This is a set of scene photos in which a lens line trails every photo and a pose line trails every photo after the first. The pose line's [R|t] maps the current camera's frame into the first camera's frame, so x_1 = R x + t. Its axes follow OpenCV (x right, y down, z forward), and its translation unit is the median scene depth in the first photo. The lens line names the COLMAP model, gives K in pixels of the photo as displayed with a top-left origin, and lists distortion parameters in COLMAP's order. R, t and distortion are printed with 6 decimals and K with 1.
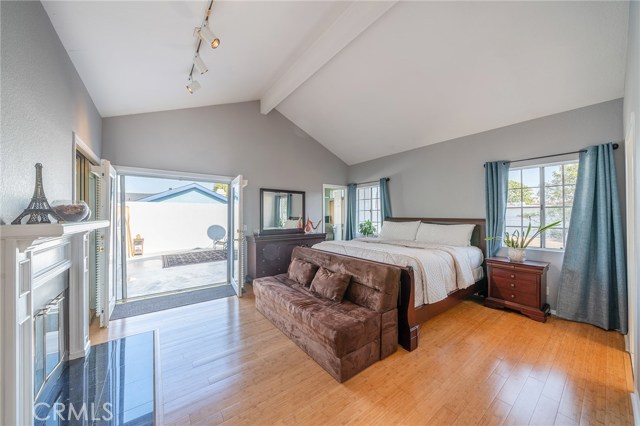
lens RADIAL K [[218.9, 0, 315.8], [0, 218.9, 212.3], [0, 0, 1]] dist [0.002651, 0.000161]
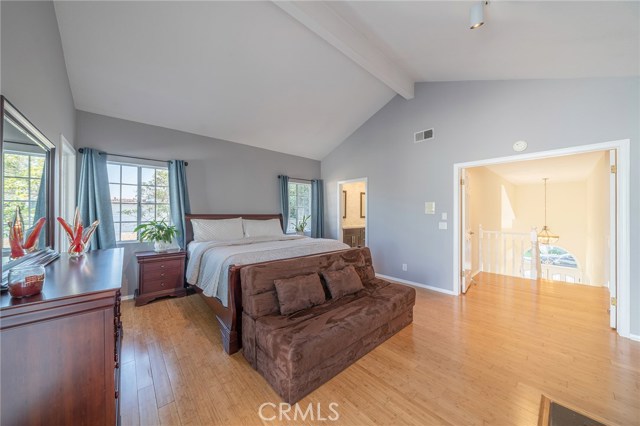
lens RADIAL K [[218.9, 0, 318.6], [0, 218.9, 215.4], [0, 0, 1]] dist [0.002651, 0.000161]
pose [[-0.078902, -0.019461, 0.996692, -0.473326], [-0.016071, 0.999704, 0.018247, 0.004410], [-0.996753, -0.014578, -0.079191, 0.622446]]
